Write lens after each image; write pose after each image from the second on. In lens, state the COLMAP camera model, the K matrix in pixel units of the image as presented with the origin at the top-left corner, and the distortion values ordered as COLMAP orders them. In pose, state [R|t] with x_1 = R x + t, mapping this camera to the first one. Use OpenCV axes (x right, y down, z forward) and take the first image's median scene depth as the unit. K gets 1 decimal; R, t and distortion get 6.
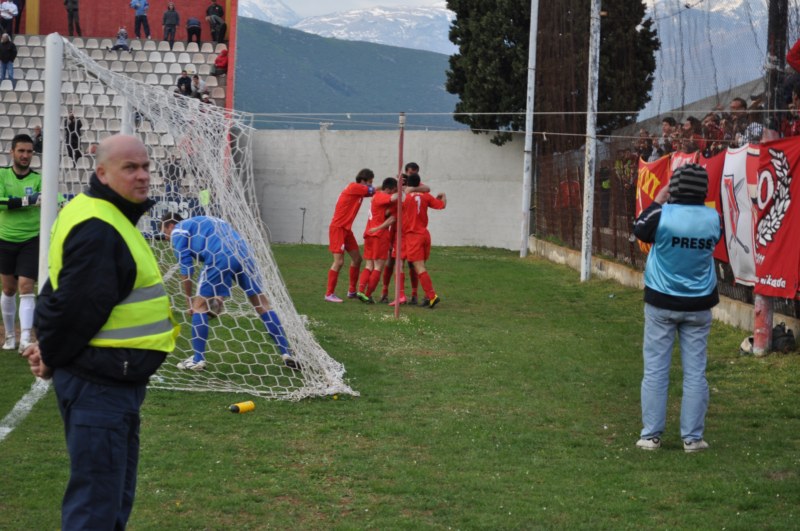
lens RADIAL K [[2143.8, 0, 401.1], [0, 2143.8, 265.4], [0, 0, 1]] dist [0.161132, 0.000000]
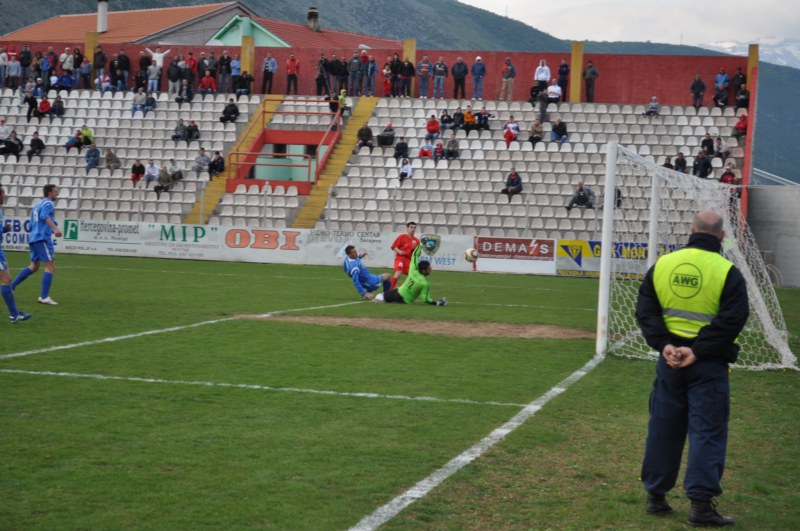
lens RADIAL K [[2143.8, 0, 391.6], [0, 2143.8, 269.3], [0, 0, 1]] dist [0.161132, 0.000000]
pose [[0.969167, 0.013538, -0.246032, 0.016937], [-0.018677, 0.999653, -0.018569, 0.004770], [0.245695, 0.022592, 0.969084, -0.131446]]
